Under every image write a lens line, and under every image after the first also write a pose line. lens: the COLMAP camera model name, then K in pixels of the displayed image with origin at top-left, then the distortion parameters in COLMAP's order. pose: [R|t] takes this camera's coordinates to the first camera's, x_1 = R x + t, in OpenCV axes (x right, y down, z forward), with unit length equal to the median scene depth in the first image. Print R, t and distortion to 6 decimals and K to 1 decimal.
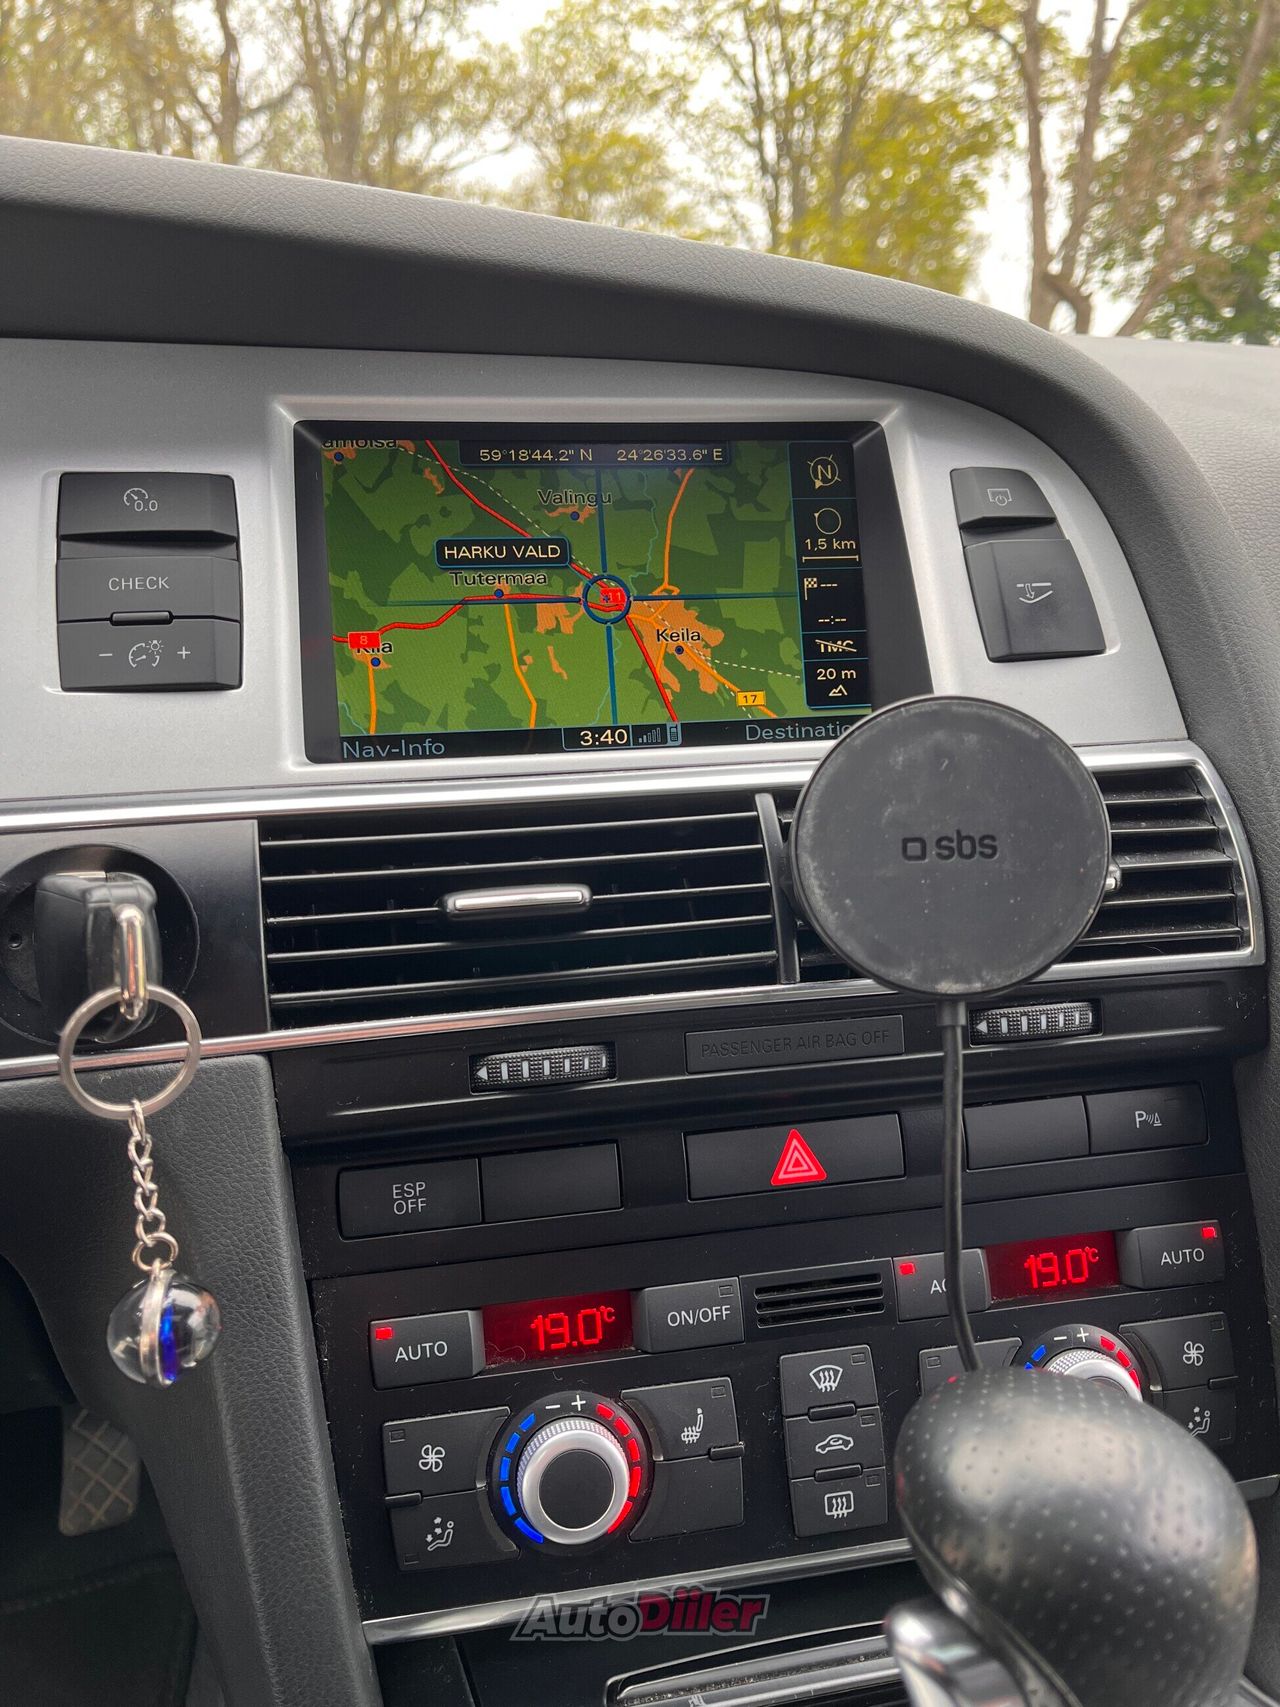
lens RADIAL K [[1304.7, 0, 637.1], [0, 1304.7, 856.1], [0, 0, 1]] dist [0.079497, -0.119968]
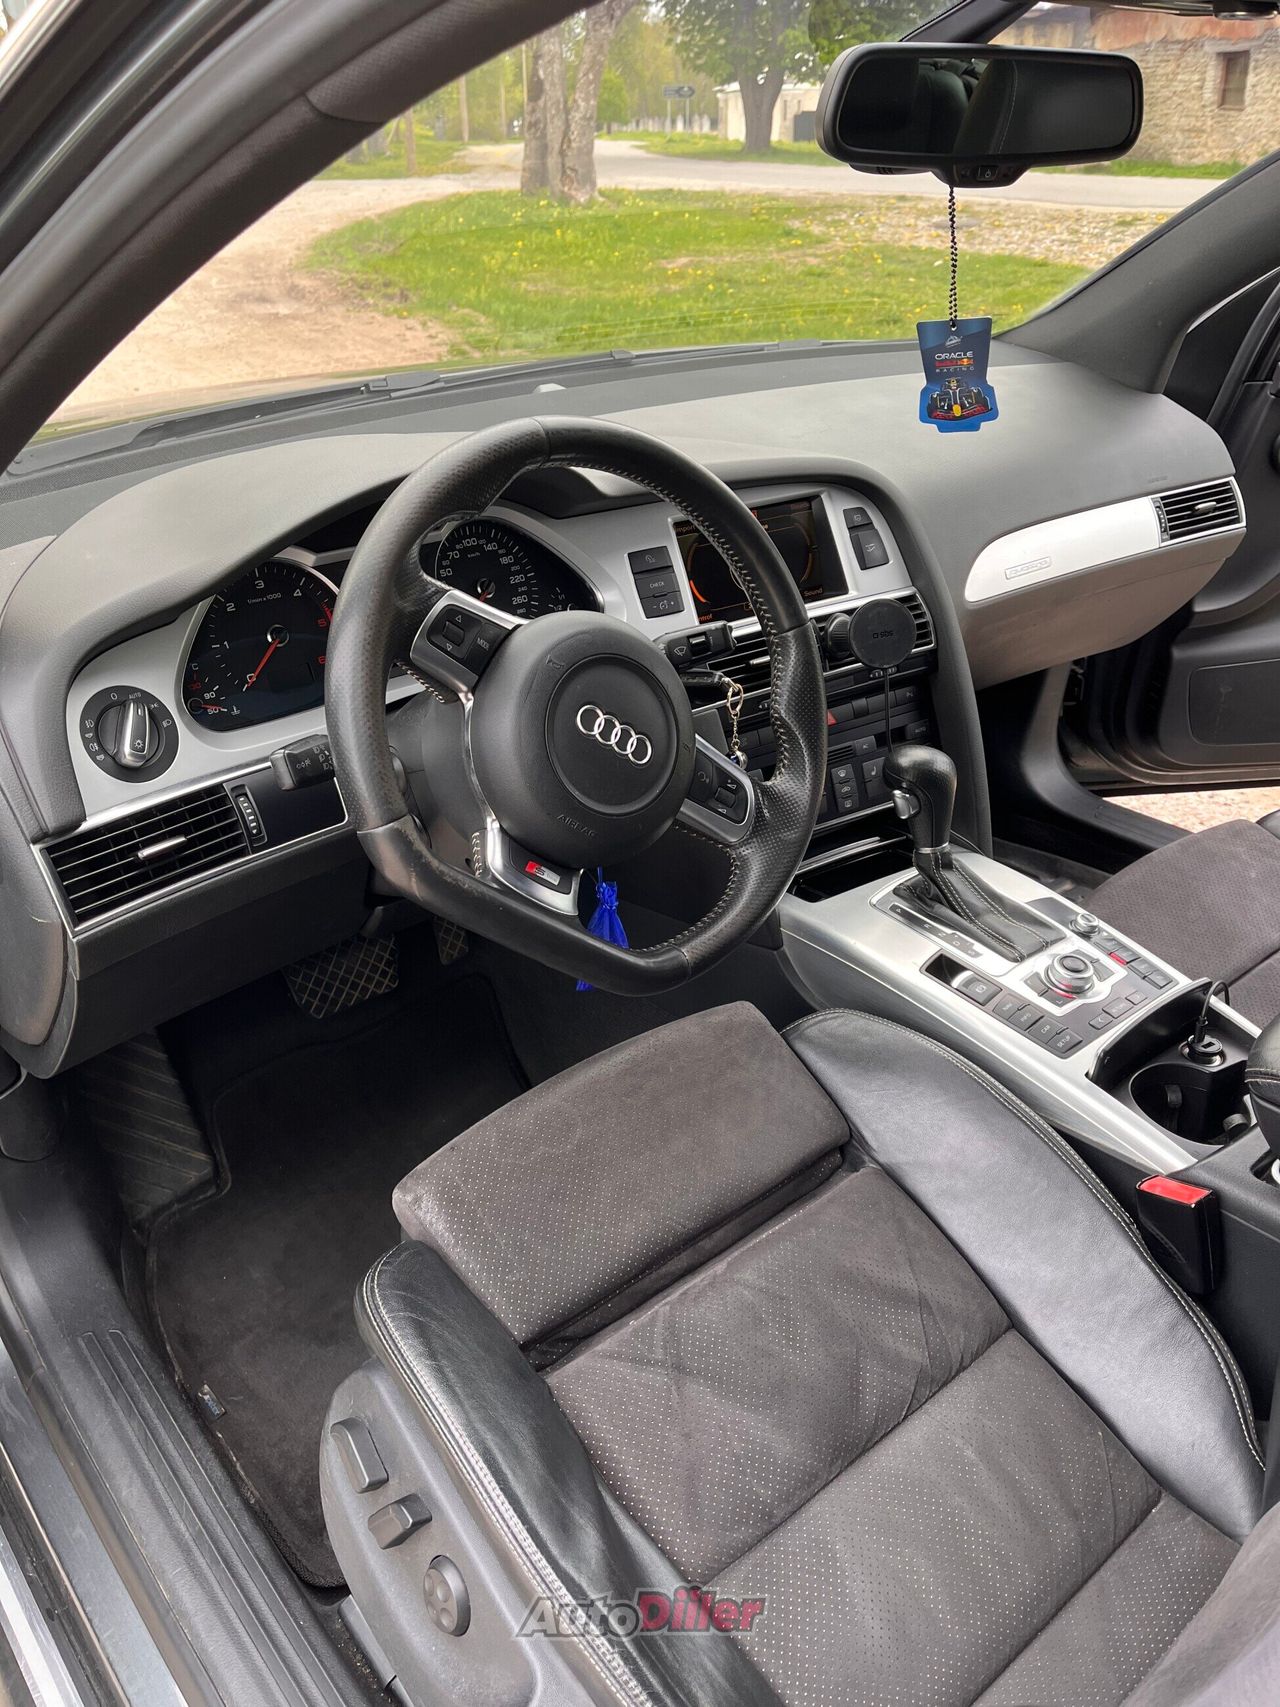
lens RADIAL K [[1304.7, 0, 637.1], [0, 1304.7, 856.1], [0, 0, 1]] dist [0.079497, -0.119968]
pose [[0.941275, -0.180344, 0.285443, -1.456459], [0.108050, 0.961837, 0.251386, -0.367688], [-0.319885, -0.205781, 0.924839, -2.231445]]
